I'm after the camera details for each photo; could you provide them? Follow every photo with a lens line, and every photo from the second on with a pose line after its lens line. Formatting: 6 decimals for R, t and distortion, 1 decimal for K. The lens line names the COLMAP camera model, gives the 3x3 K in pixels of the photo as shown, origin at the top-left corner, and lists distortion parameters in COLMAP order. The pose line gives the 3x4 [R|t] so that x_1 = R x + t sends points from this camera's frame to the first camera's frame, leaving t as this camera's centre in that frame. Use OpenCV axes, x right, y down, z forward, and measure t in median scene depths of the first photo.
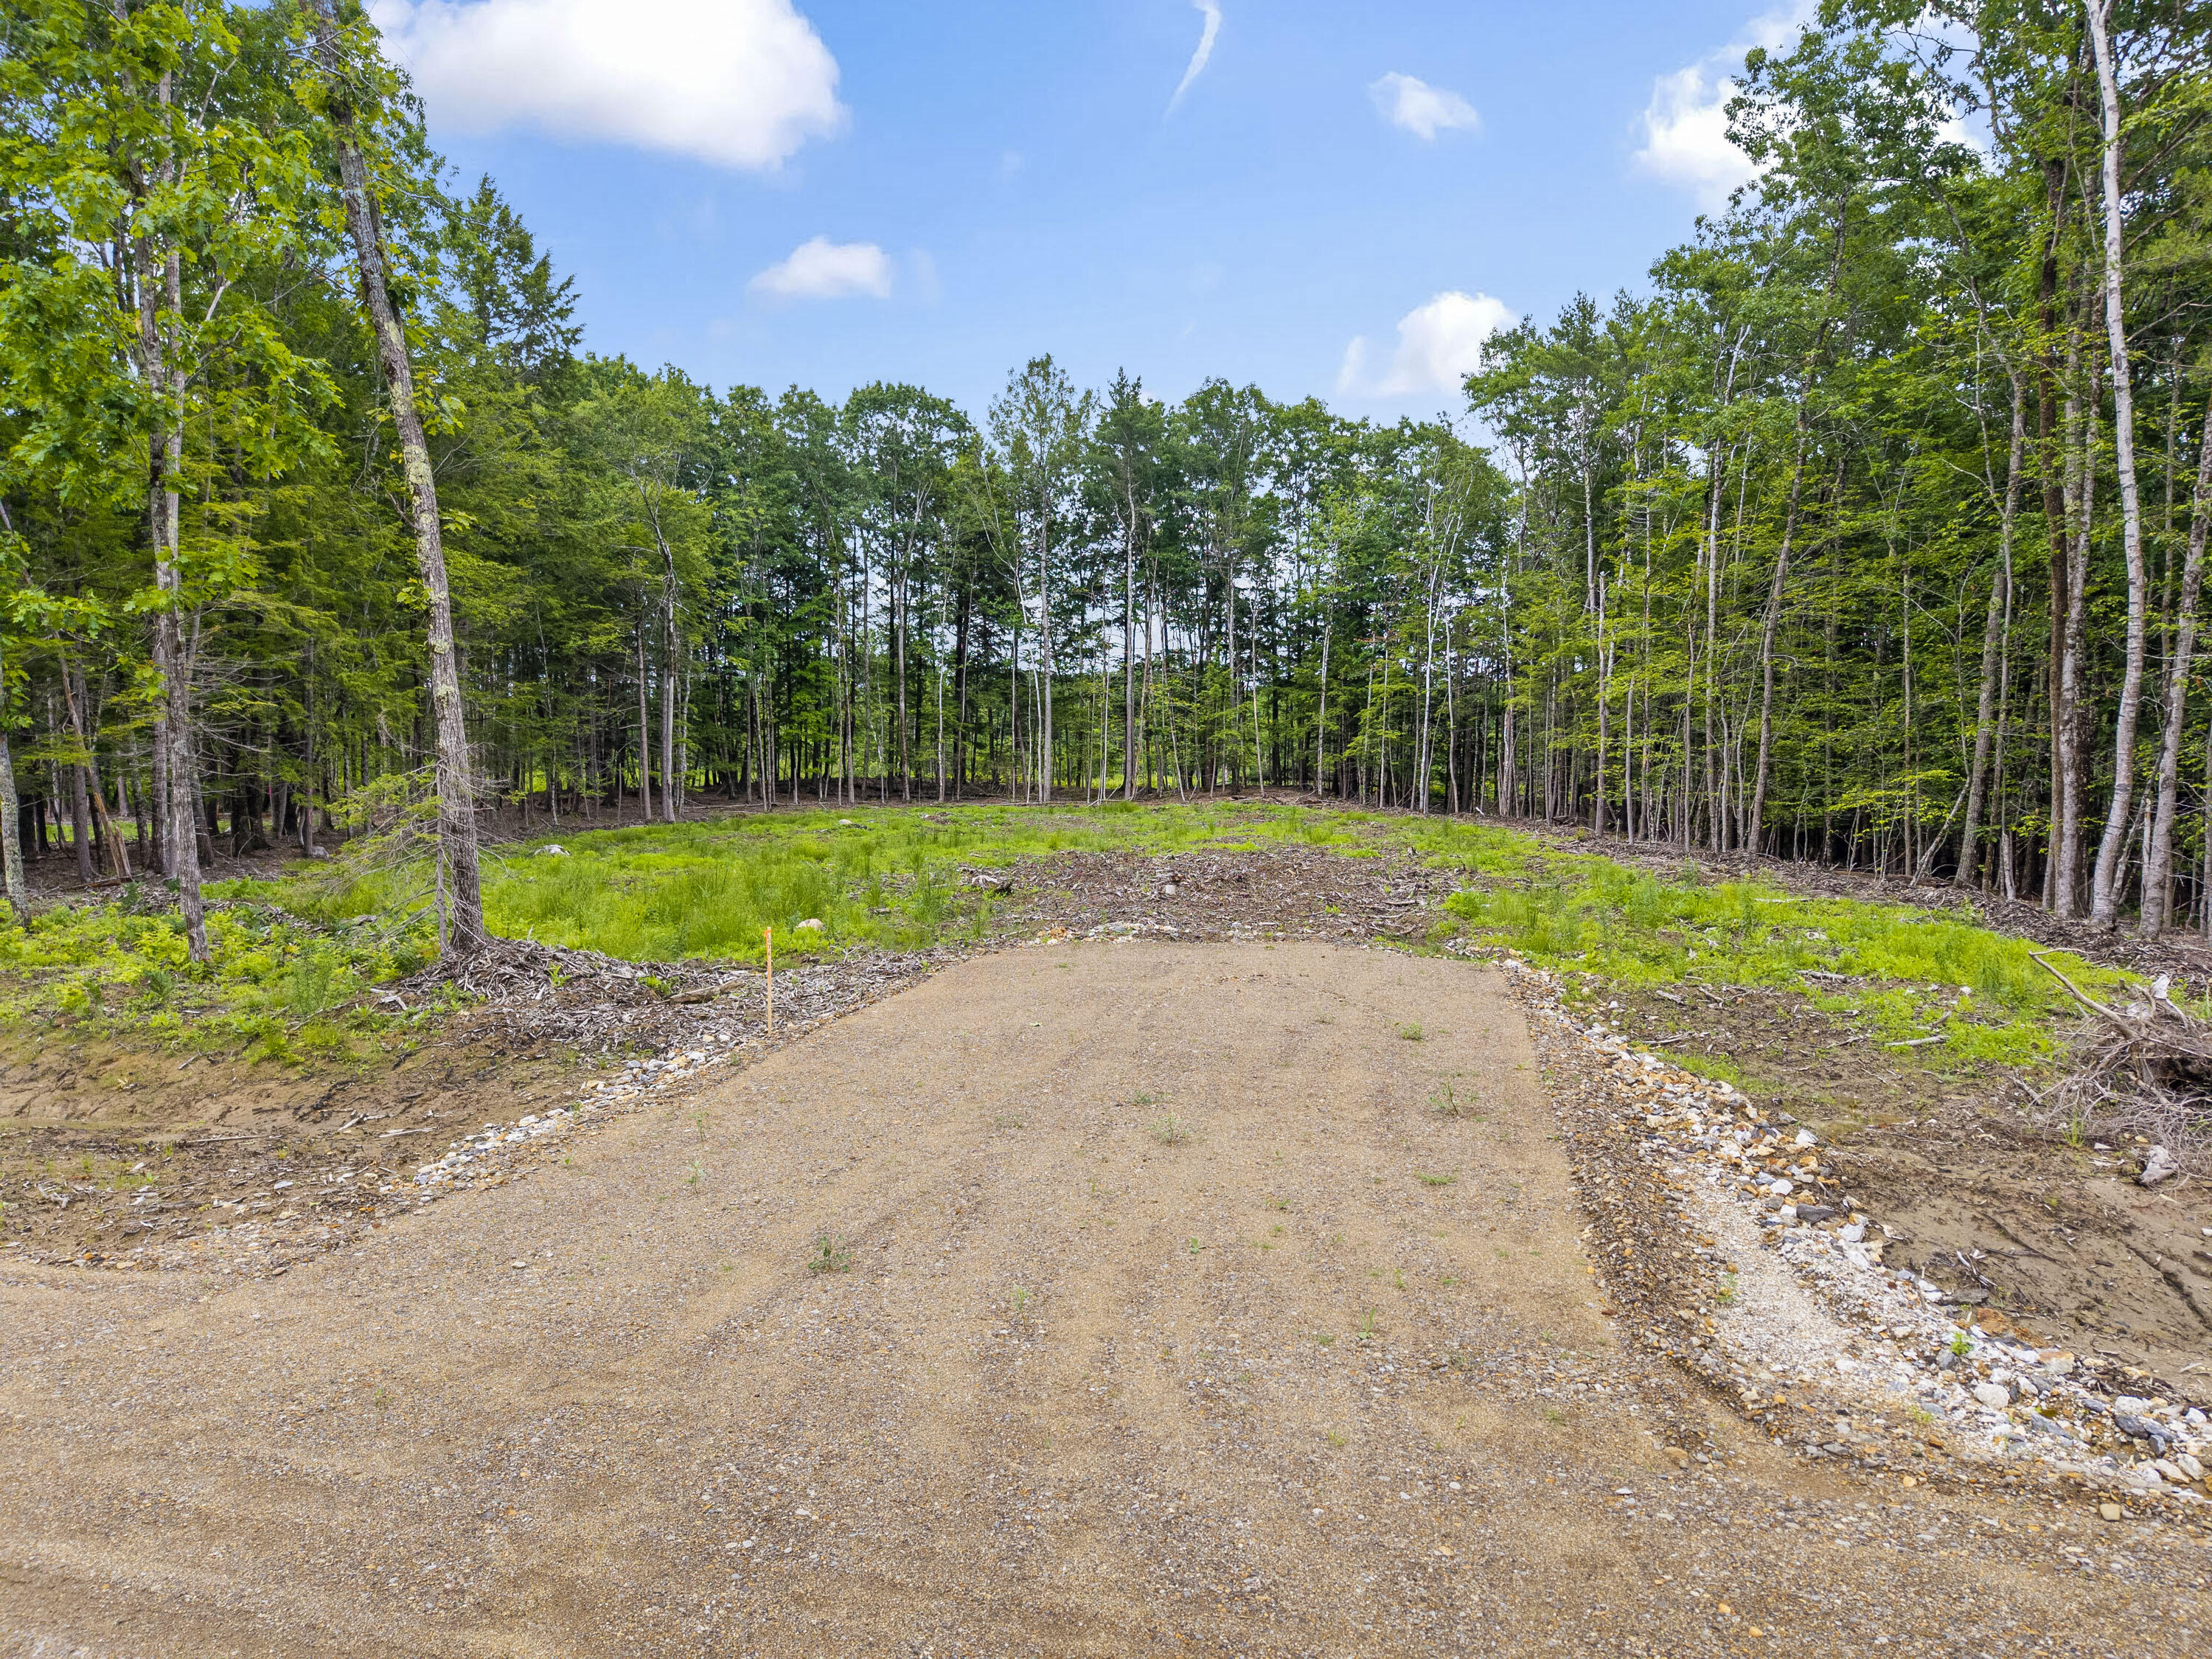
lens RADIAL K [[1501.2, 0, 1106.0], [0, 1501.2, 829.5], [0, 0, 1]] dist [0.001672, -0.004260]
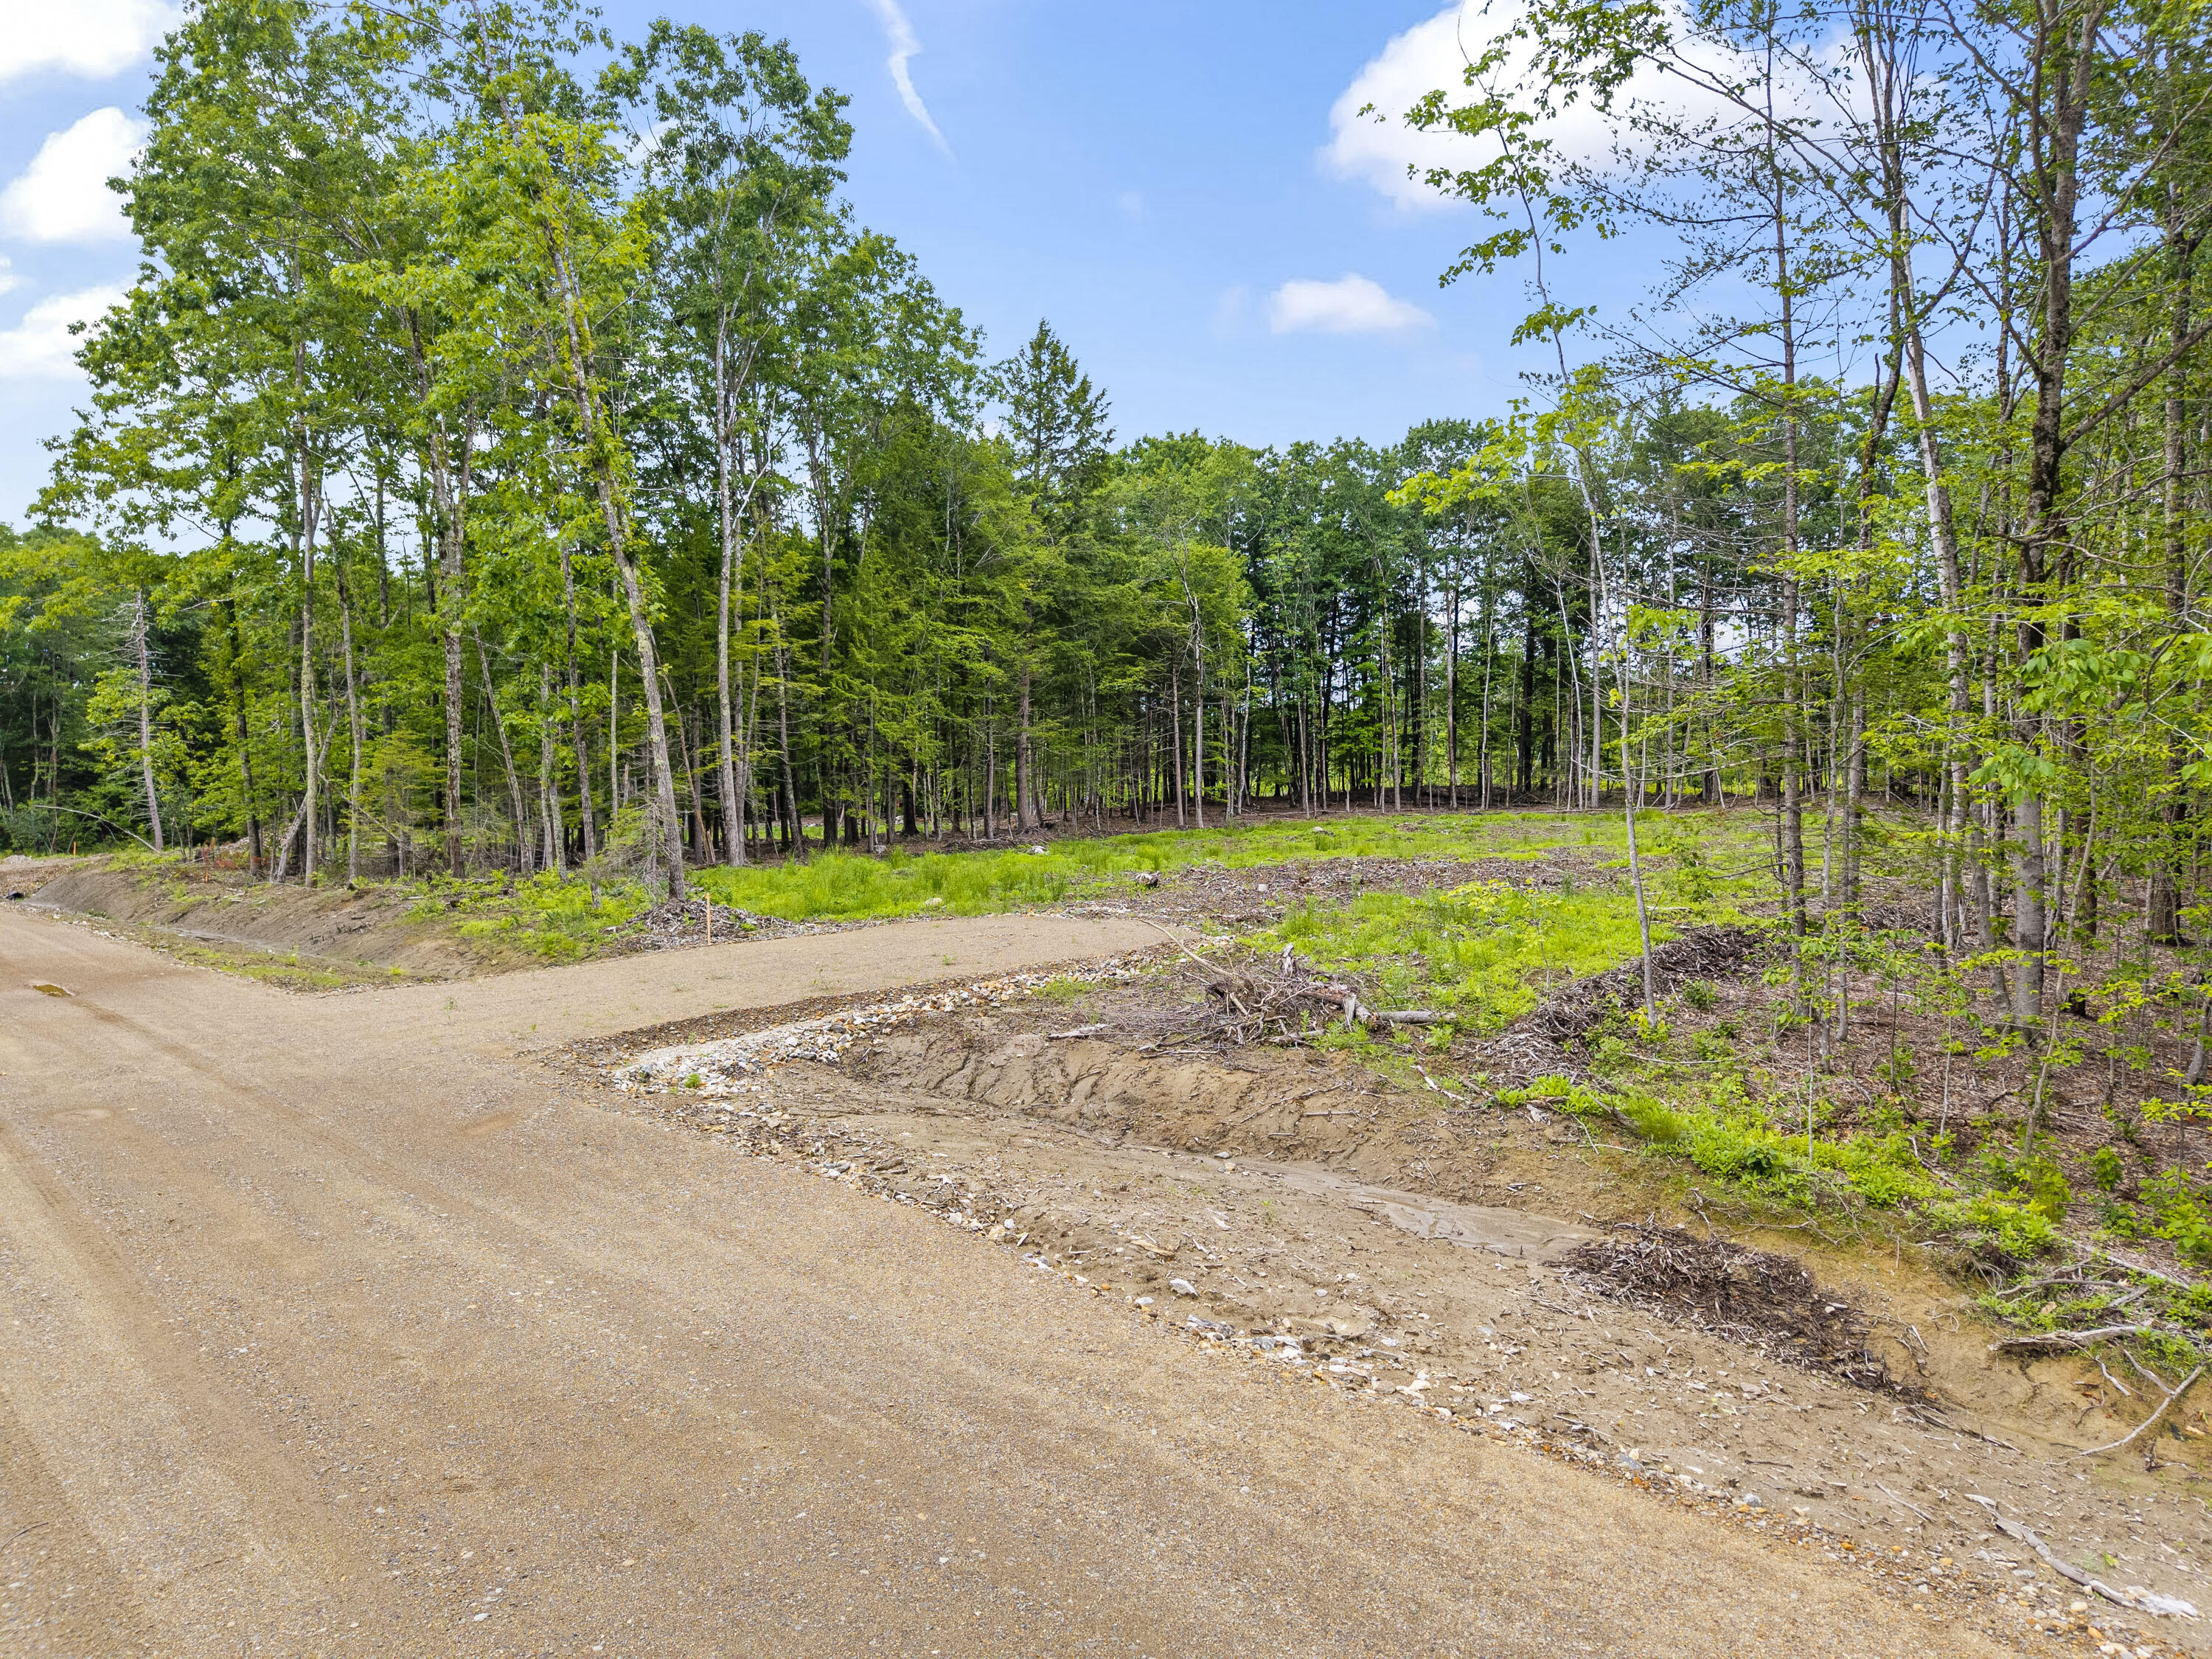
lens RADIAL K [[1501.2, 0, 1106.0], [0, 1501.2, 829.5], [0, 0, 1]] dist [0.001672, -0.004260]
pose [[0.879913, -0.002483, -0.475128, 0.228069], [0.001382, 0.999995, -0.002667, -0.002100], [0.475133, 0.001690, 0.879912, -0.085337]]
